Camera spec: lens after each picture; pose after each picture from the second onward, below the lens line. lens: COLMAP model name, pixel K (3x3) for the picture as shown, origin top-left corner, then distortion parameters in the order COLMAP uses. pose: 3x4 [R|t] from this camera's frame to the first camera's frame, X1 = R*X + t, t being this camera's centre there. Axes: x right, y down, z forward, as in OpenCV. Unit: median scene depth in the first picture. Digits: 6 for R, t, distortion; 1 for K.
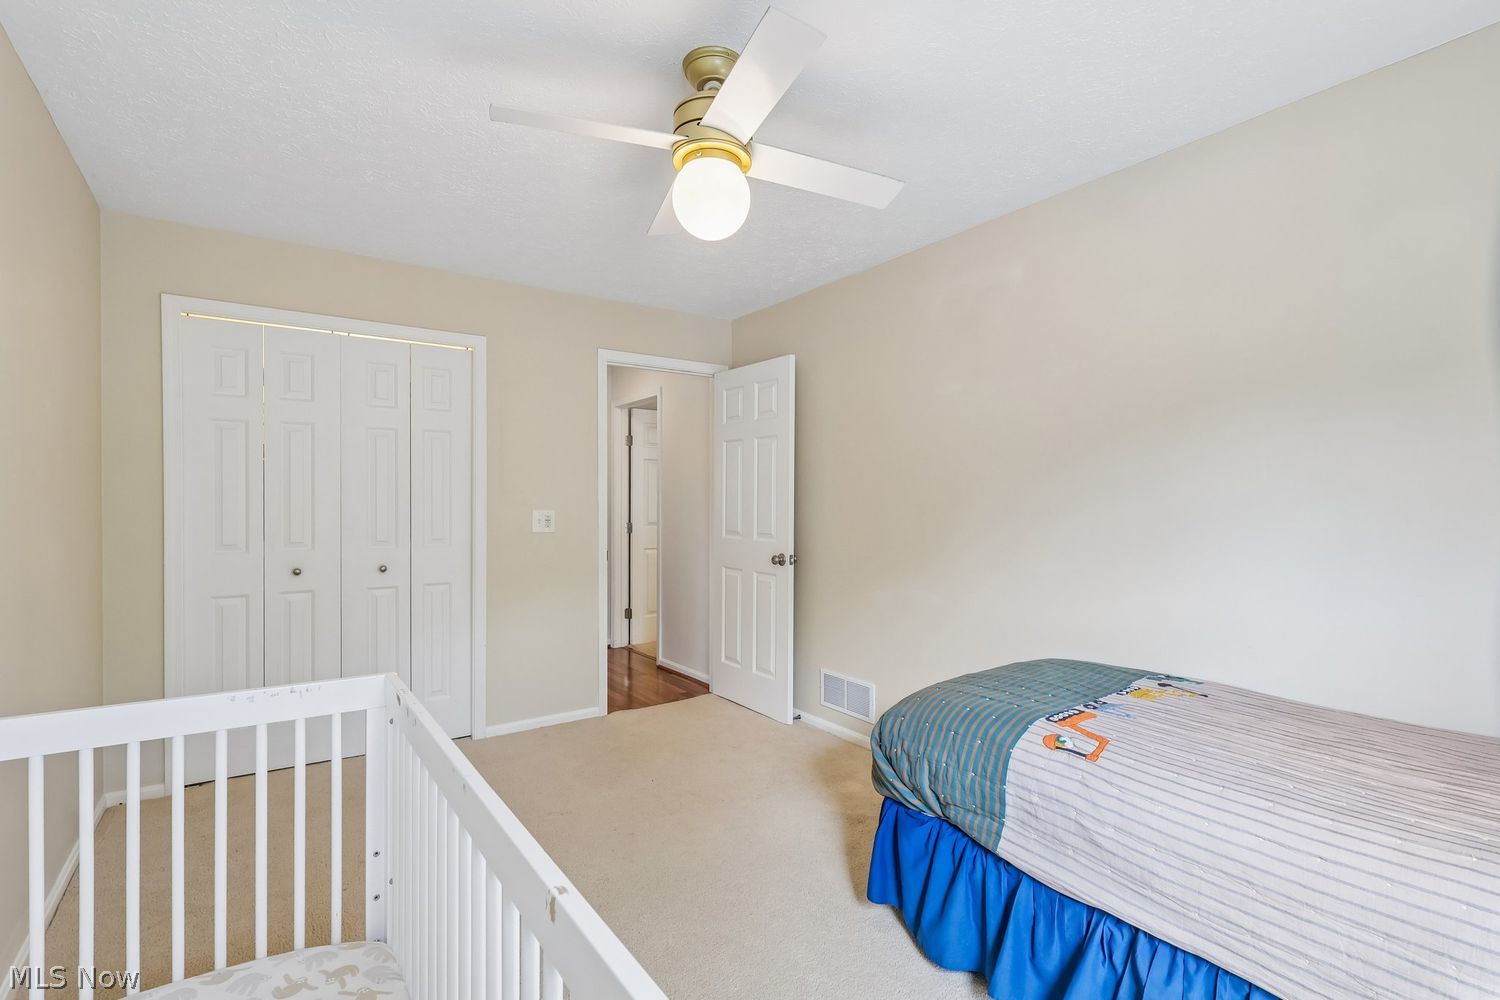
lens RADIAL K [[688.5, 0, 747.0], [0, 688.5, 506.7], [0, 0, 1]] dist [-0.002449, -0.000148]
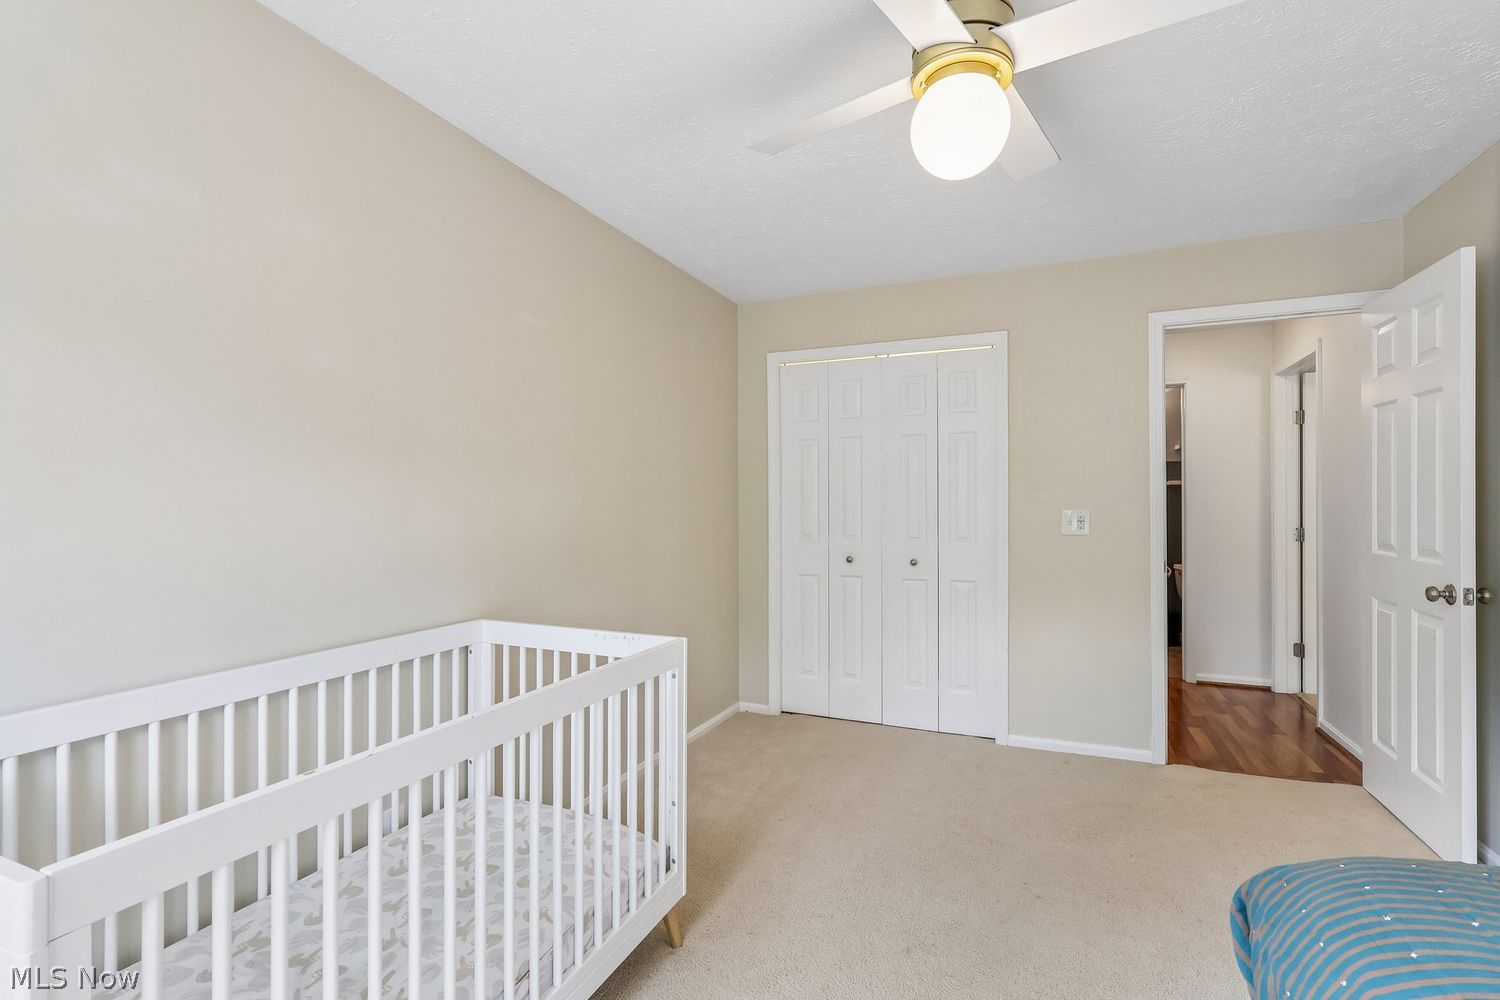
lens RADIAL K [[693.3, 0, 755.2], [0, 693.3, 499.0], [0, 0, 1]] dist [0.000770, 0.000261]
pose [[0.534986, -0.007828, -0.844825, 0.238882], [-0.000048, 0.999957, -0.009296, -0.000534], [0.844861, 0.005013, 0.534962, 0.168396]]
